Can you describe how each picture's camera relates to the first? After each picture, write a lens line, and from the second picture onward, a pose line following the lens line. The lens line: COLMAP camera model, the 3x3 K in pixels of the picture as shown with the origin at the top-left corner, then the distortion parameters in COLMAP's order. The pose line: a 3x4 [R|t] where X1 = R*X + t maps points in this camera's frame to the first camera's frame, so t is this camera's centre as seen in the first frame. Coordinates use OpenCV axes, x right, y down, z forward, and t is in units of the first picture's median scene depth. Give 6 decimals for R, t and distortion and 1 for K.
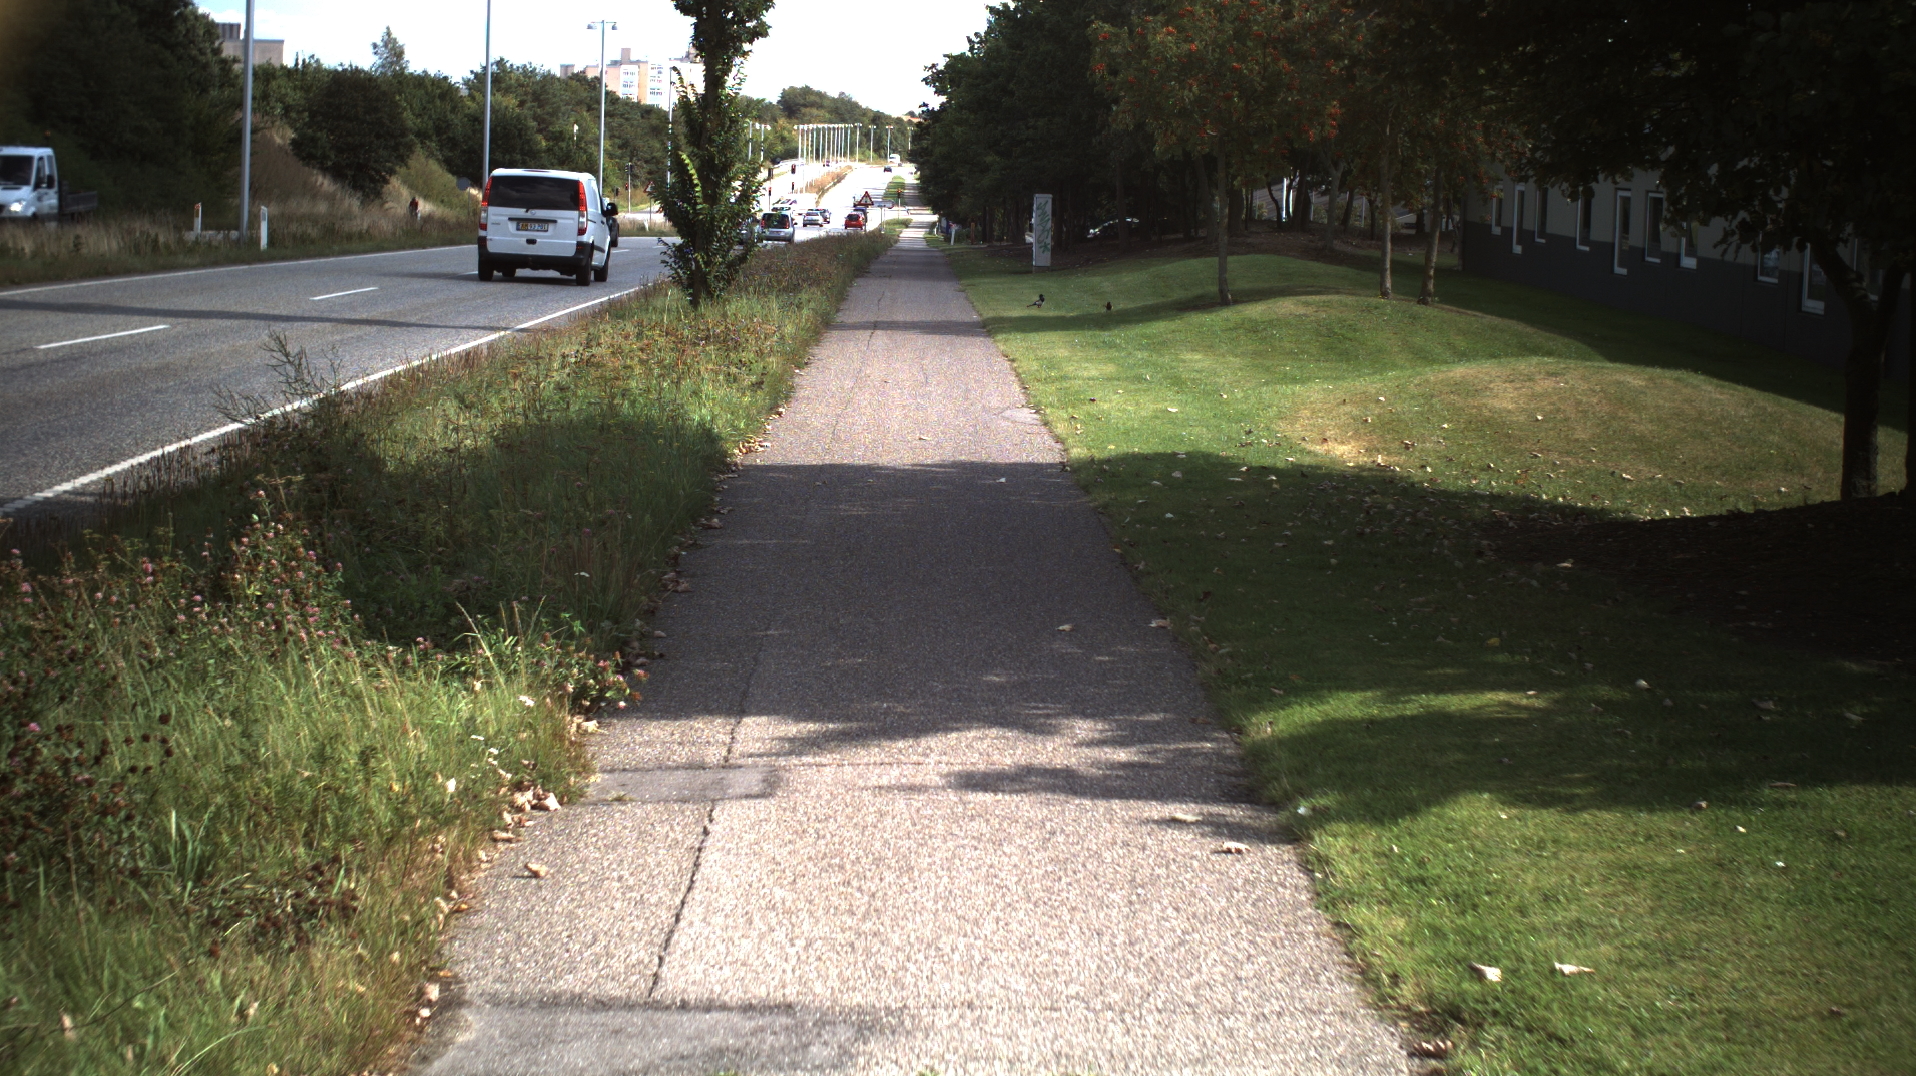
lens RADIAL K [[3305.2, 0, 956.1], [0, 3305.2, 537.8], [0, 0, 1]] dist [-0.288173, 0.253782]
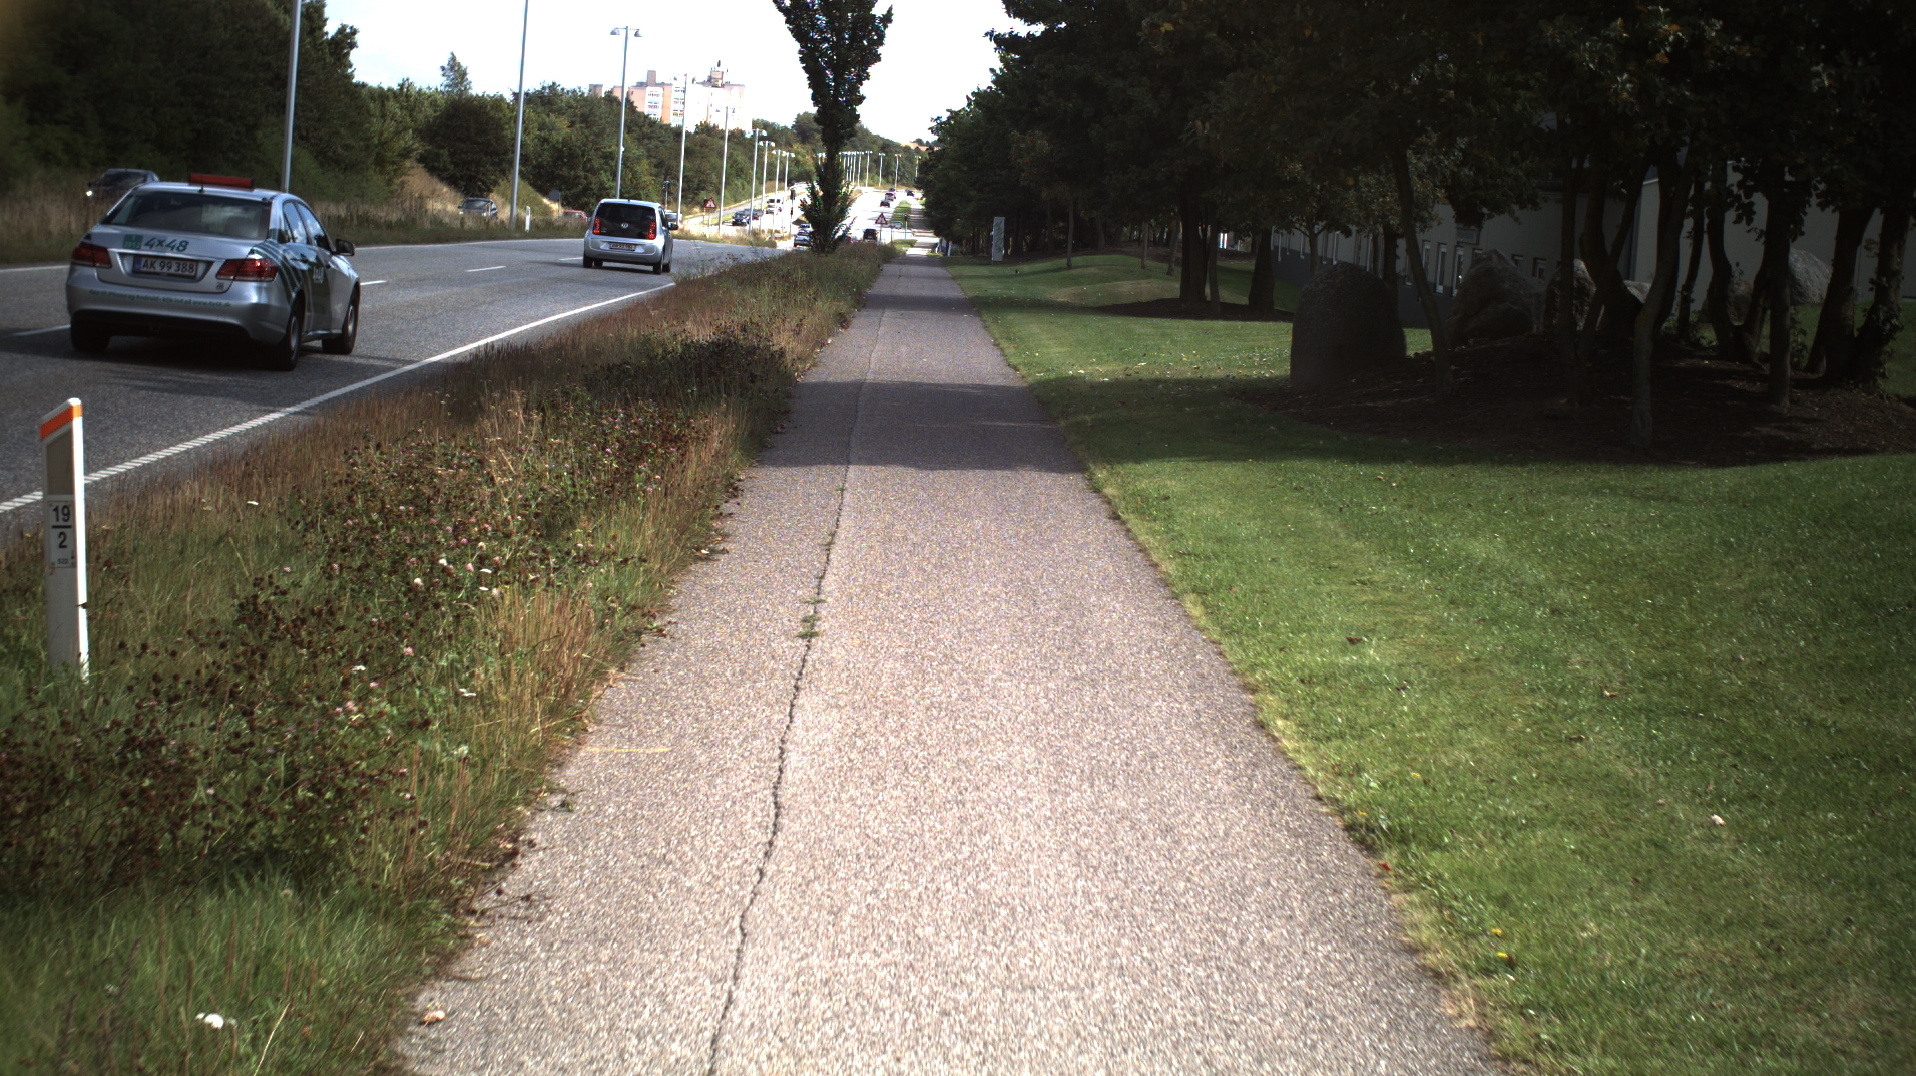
lens RADIAL K [[3305.2, 0, 956.1], [0, 3305.2, 537.8], [0, 0, 1]] dist [-0.288173, 0.253782]
pose [[0.999360, 0.035724, 0.001999, 0.006380], [-0.035707, 0.999329, -0.008140, 0.059853], [-0.002289, 0.008063, 0.999965, -0.551153]]
